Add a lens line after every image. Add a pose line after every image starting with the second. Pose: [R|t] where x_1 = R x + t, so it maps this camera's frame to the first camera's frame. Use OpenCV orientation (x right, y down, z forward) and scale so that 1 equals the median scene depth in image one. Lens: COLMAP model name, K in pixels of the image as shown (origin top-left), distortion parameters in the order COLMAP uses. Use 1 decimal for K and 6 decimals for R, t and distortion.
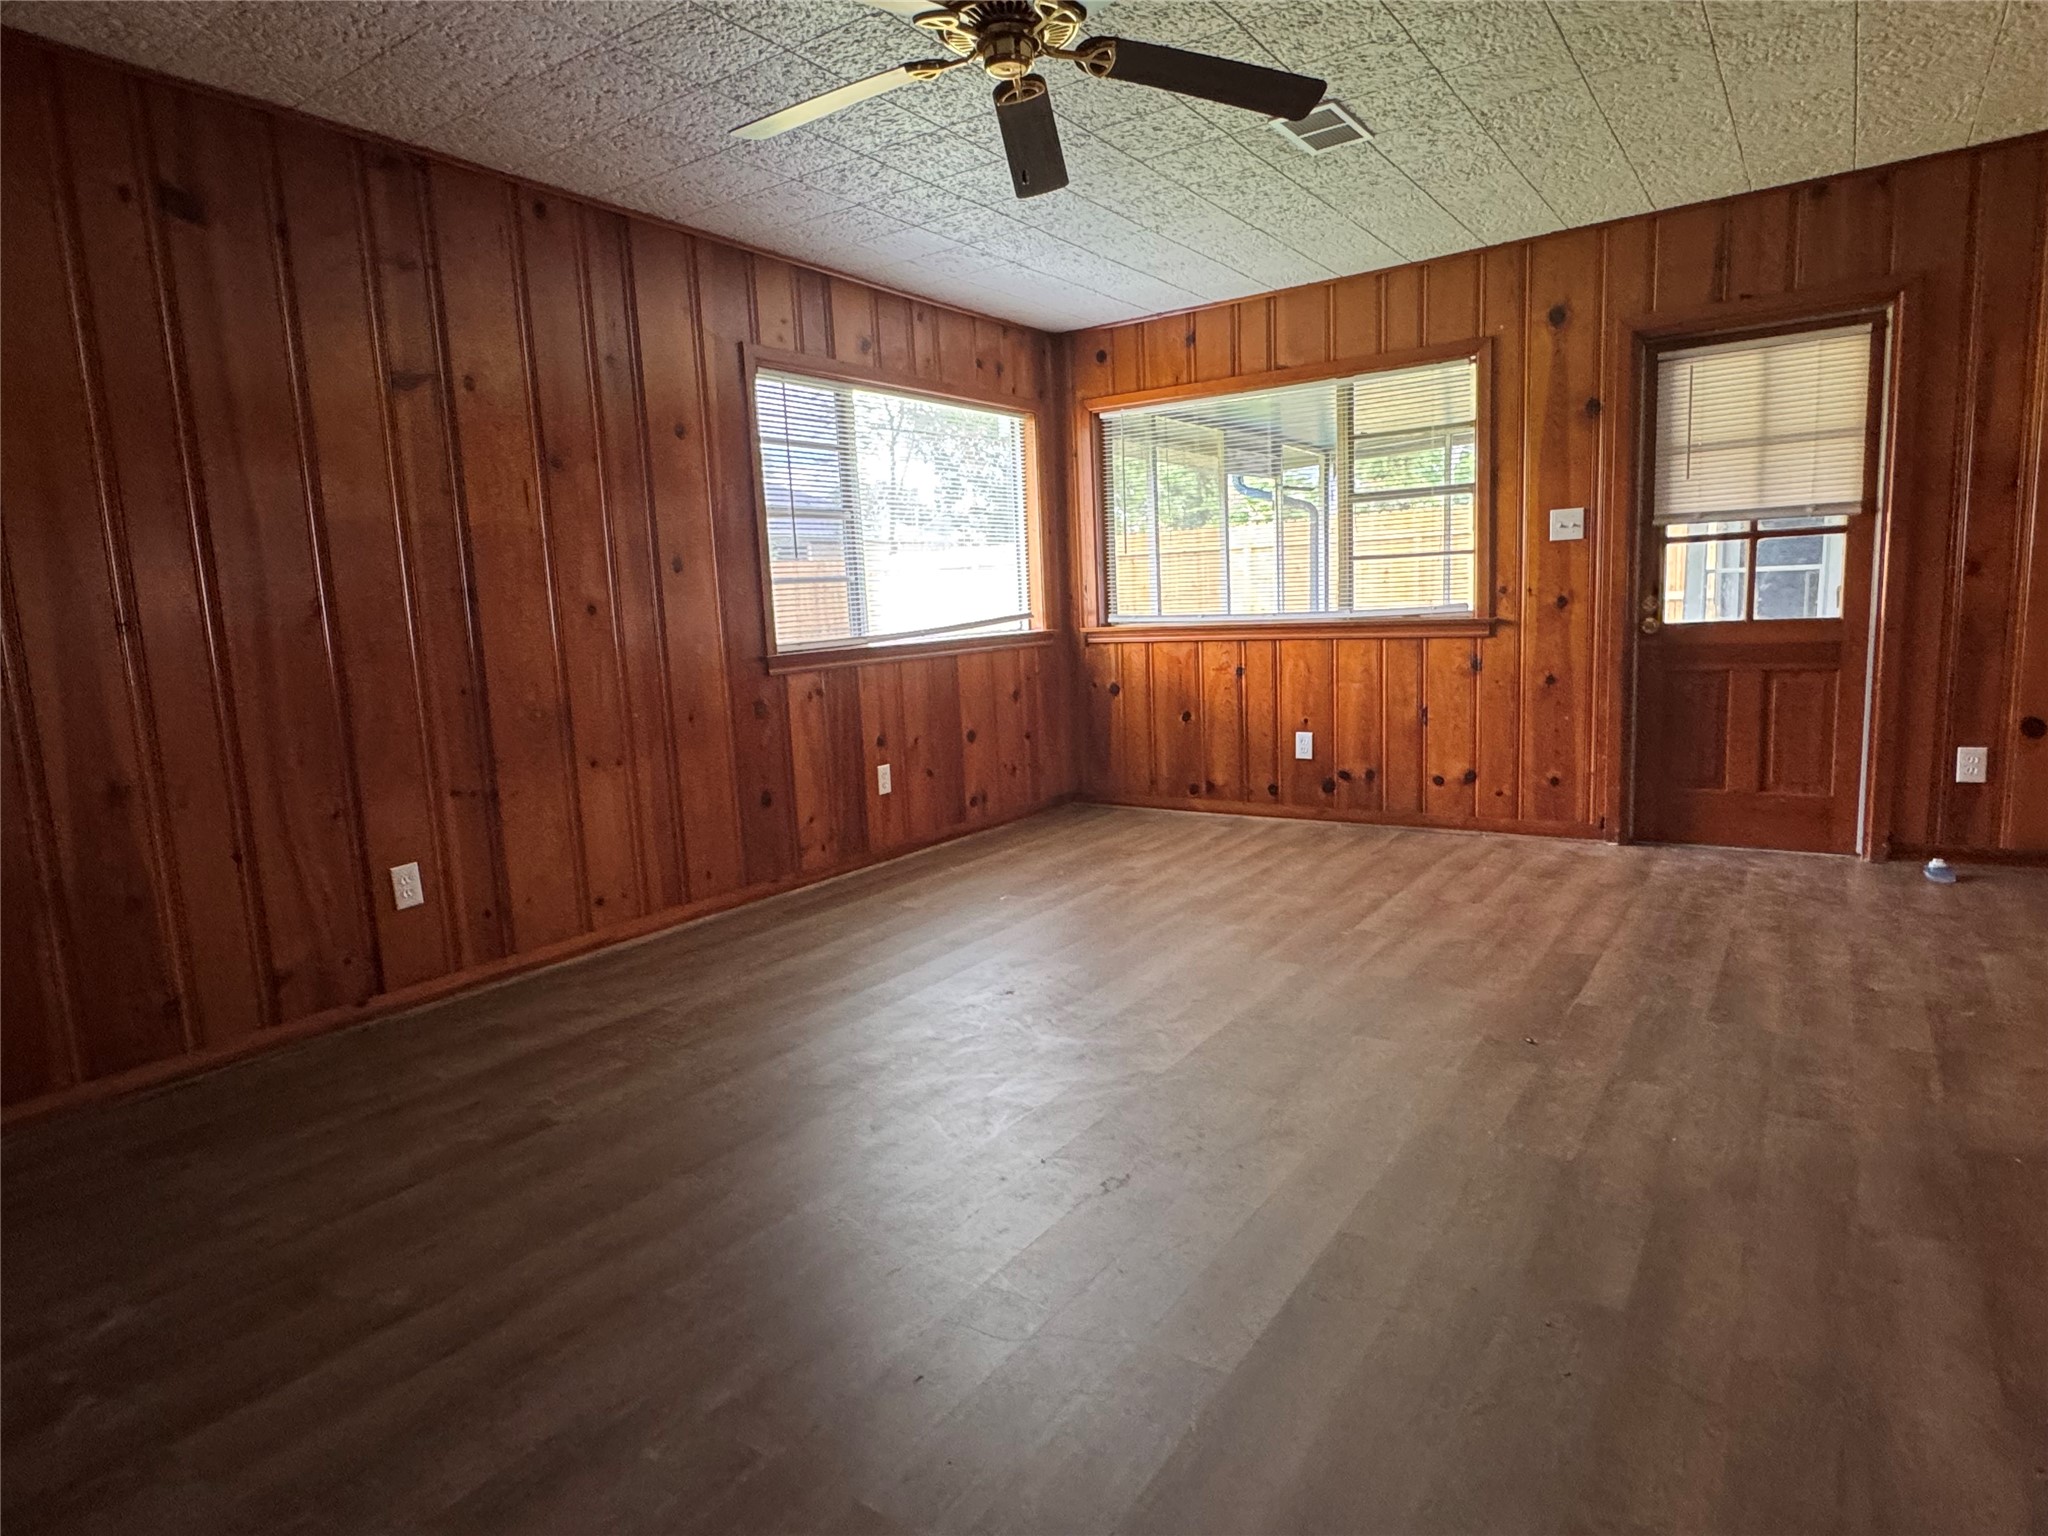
lens RADIAL K [[1164.0, 0, 1016.5], [0, 1164.0, 764.4], [0, 0, 1]] dist [-0.000384, 0.002337]
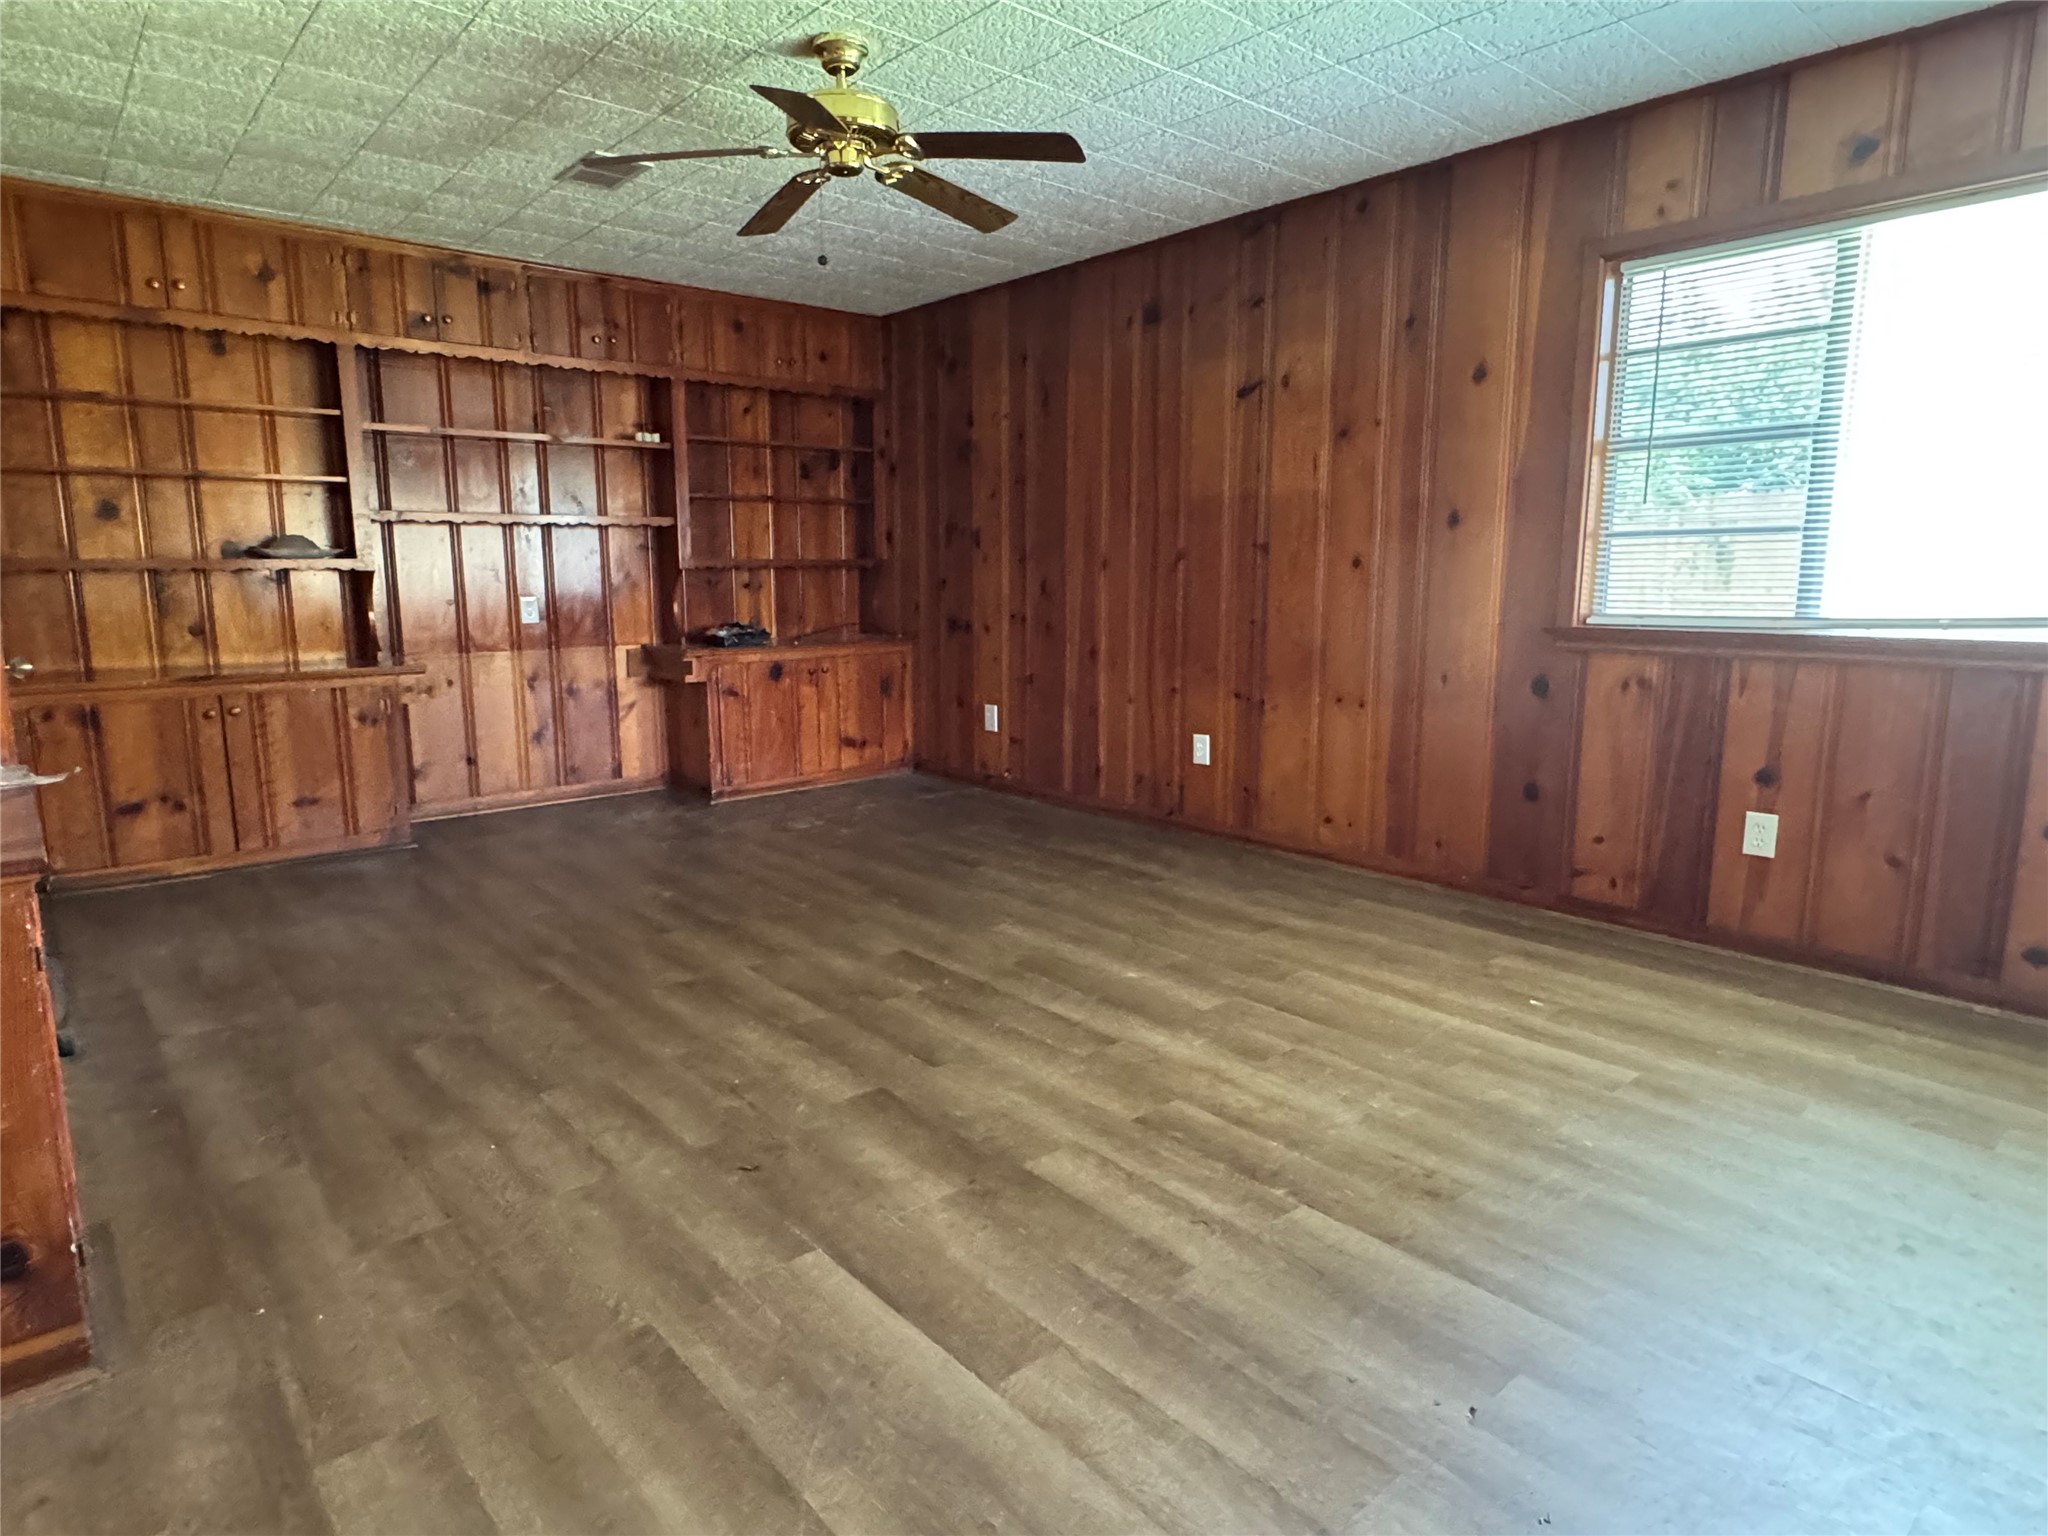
lens RADIAL K [[1164.0, 0, 1016.6], [0, 1164.0, 768.4], [0, 0, 1]] dist [-0.000384, 0.002337]
pose [[-0.245519, 0.208009, -0.946812, 0.856601], [-0.124753, 0.961806, 0.243653, -0.186074], [0.961331, 0.177939, -0.210192, 1.018054]]
